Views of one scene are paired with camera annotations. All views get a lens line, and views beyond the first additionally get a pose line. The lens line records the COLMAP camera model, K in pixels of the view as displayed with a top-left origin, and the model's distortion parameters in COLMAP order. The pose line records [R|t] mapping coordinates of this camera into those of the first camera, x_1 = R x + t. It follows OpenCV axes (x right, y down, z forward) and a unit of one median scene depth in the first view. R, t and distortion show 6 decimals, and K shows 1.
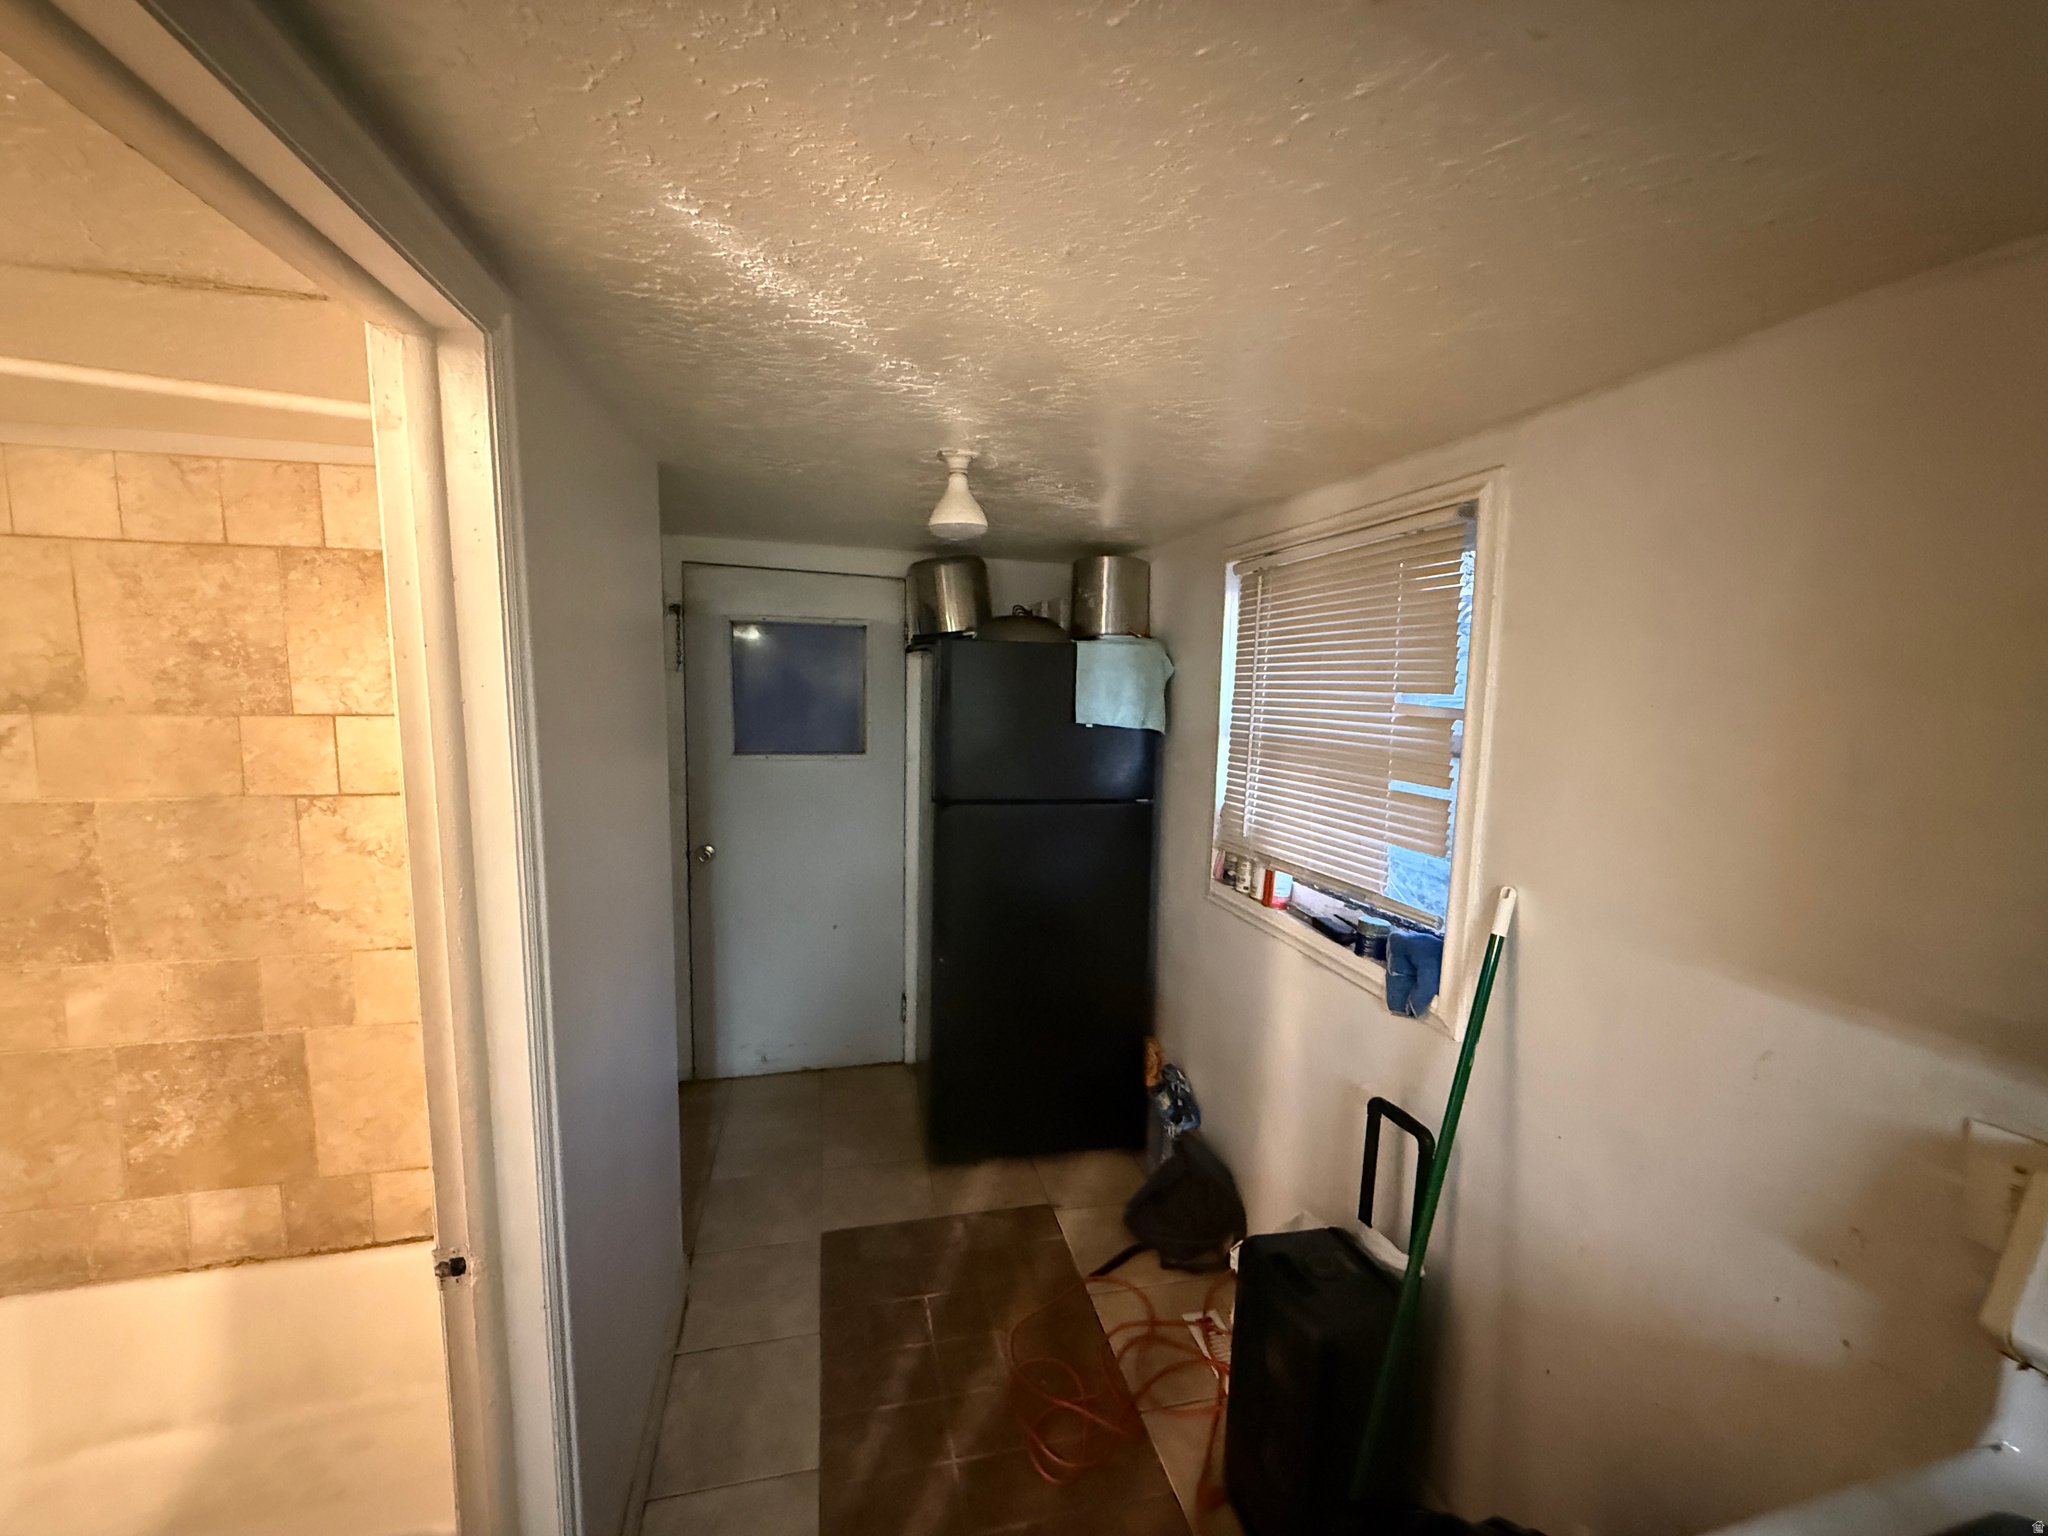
lens RADIAL K [[811.6, 0, 1018.3], [0, 811.6, 766.9], [0, 0, 1]] dist [-0.000223, 0.000349]
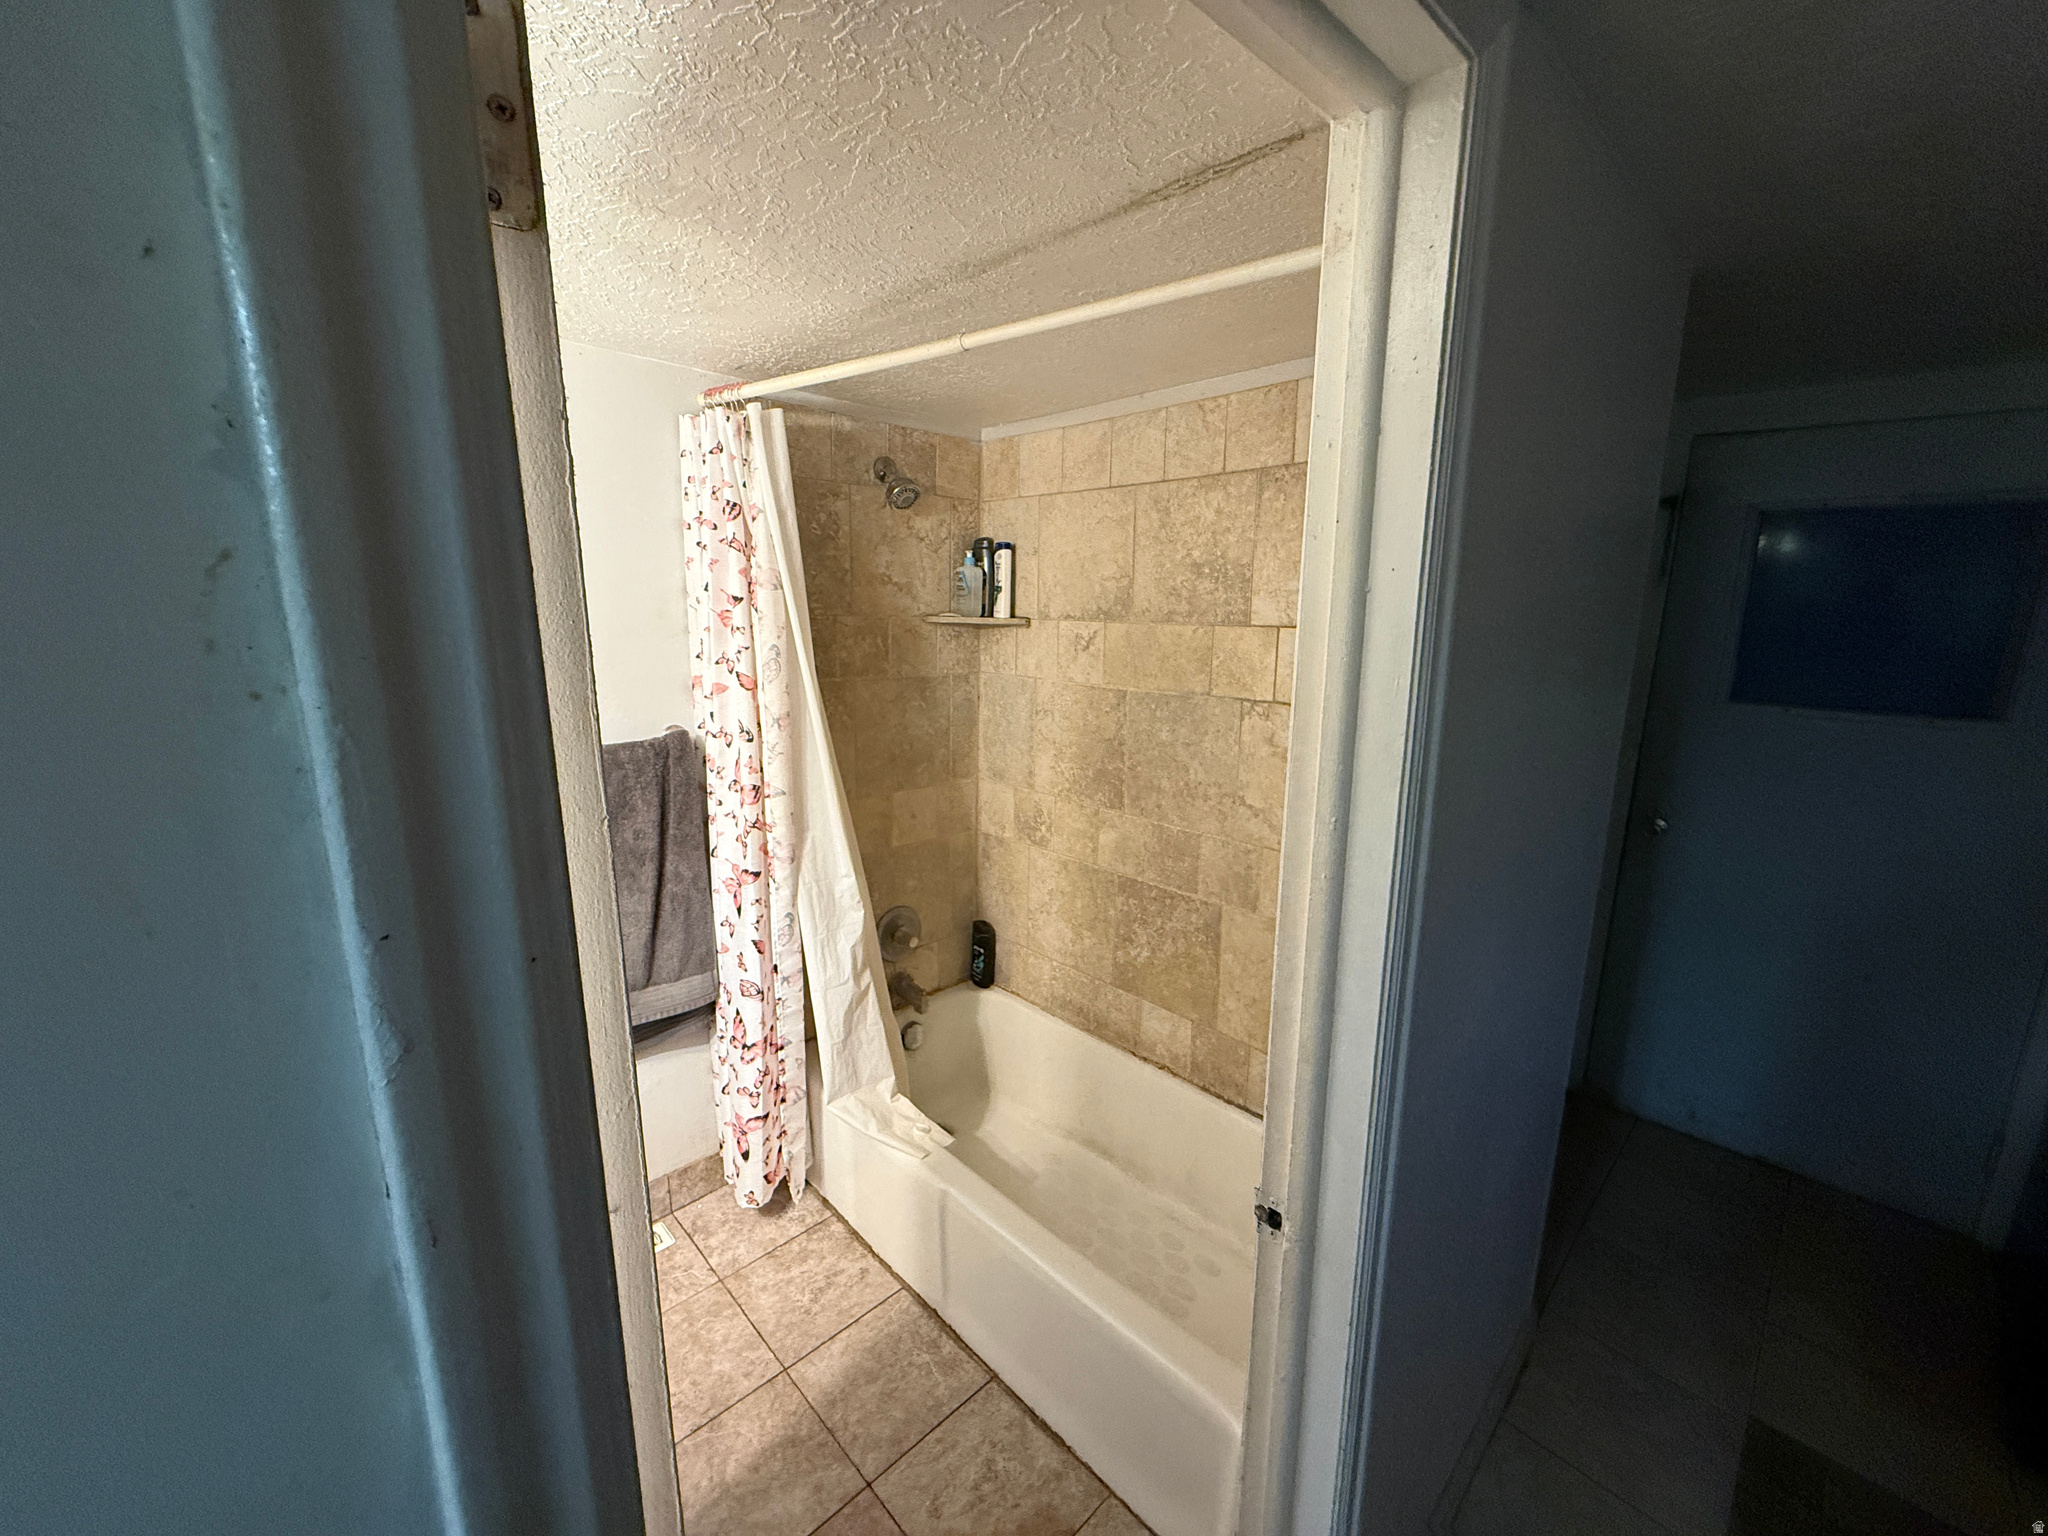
lens RADIAL K [[811.6, 0, 1018.3], [0, 811.6, 766.9], [0, 0, 1]] dist [-0.000223, 0.000349]
pose [[0.503287, 0.159168, -0.849334, -0.085338], [-0.093374, 0.987152, 0.129665, 0.011747], [0.859060, 0.014047, 0.511683, 0.169103]]
